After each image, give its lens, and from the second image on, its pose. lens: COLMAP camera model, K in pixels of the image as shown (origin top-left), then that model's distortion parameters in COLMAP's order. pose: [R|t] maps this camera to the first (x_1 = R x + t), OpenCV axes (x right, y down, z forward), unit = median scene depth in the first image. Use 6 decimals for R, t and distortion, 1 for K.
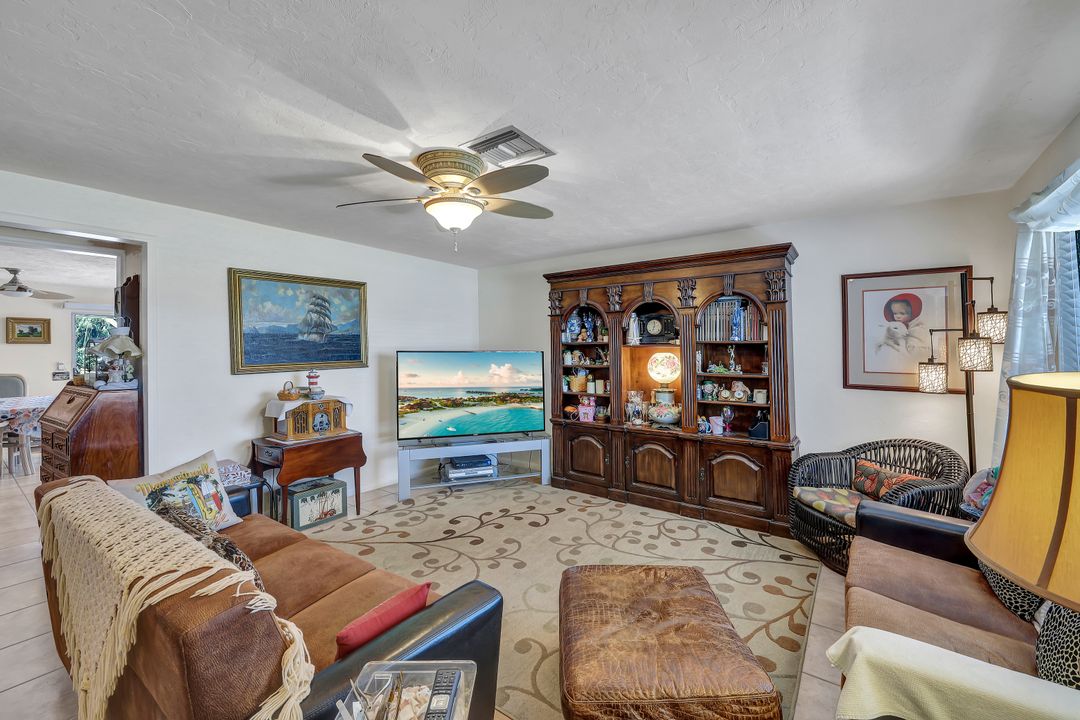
lens RADIAL K [[439.4, 0, 540.0], [0, 439.4, 352.2], [0, 0, 1]] dist [-0.000671, -0.000268]
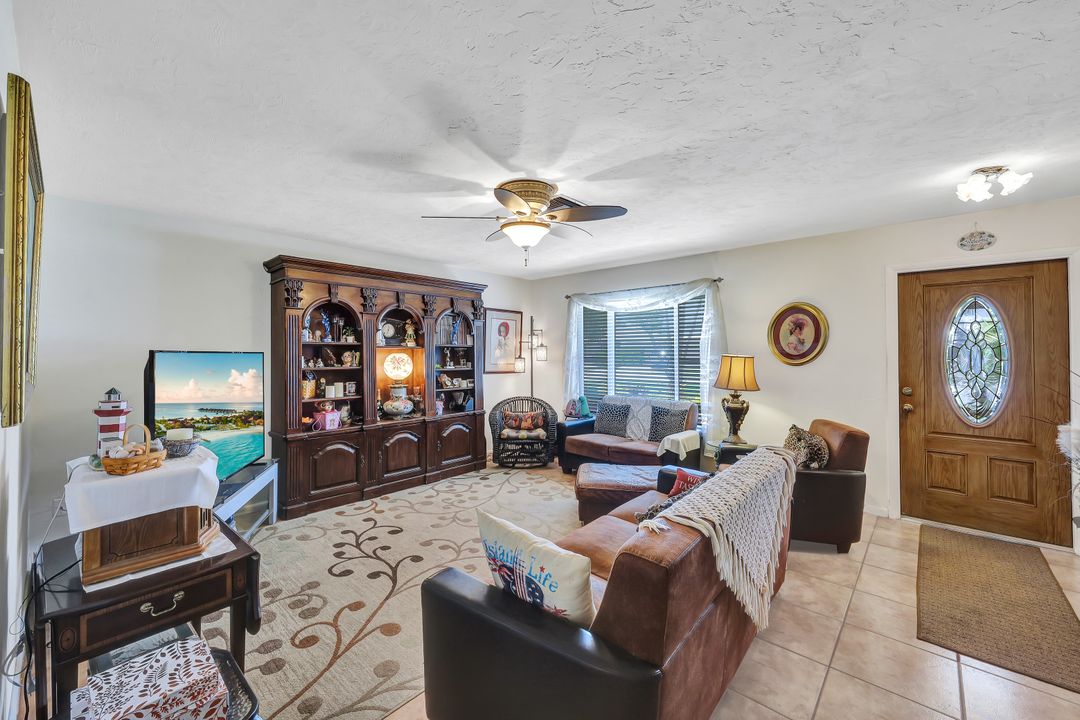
lens RADIAL K [[436.7, 0, 539.6], [0, 436.7, 348.9], [0, 0, 1]] dist [0.000371, -0.000268]
pose [[0.105914, 0.008164, 0.994342, -0.904710], [0.005906, 0.999943, -0.008839, 0.001688], [-0.994358, 0.006809, 0.105860, 0.565754]]
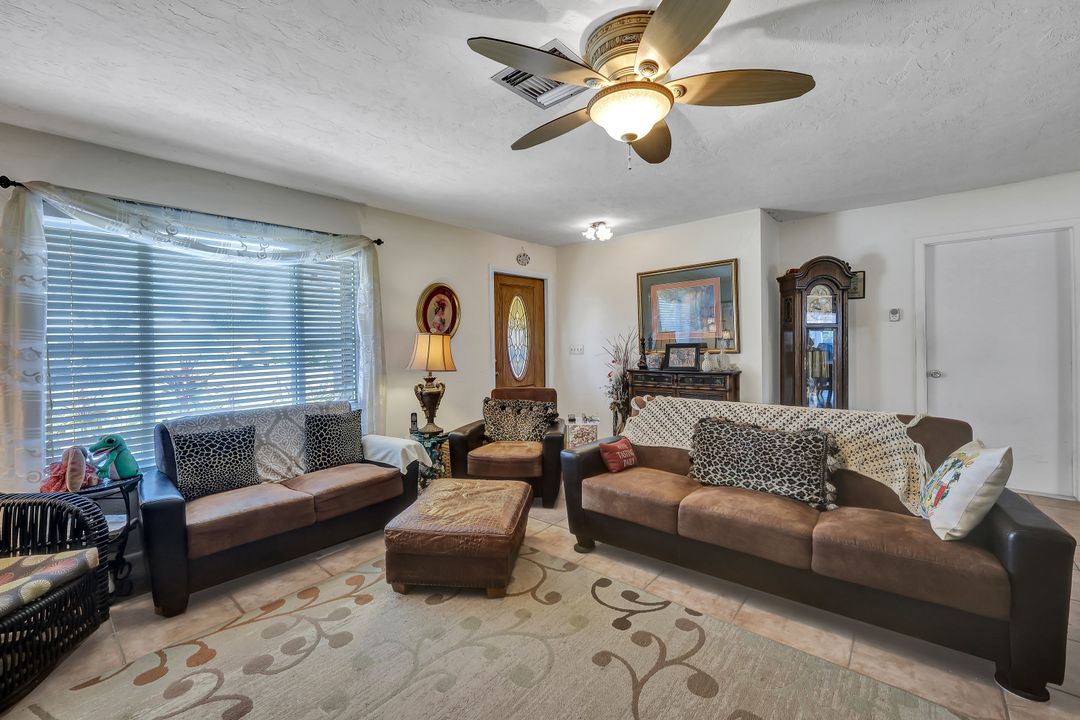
lens RADIAL K [[436.7, 0, 539.6], [0, 436.7, 348.9], [0, 0, 1]] dist [0.000371, -0.000268]
pose [[-0.996757, 0.023988, 0.076816, -0.058274], [0.026164, 0.999281, 0.027447, 0.024963], [-0.076102, 0.029368, -0.996667, 1.163699]]
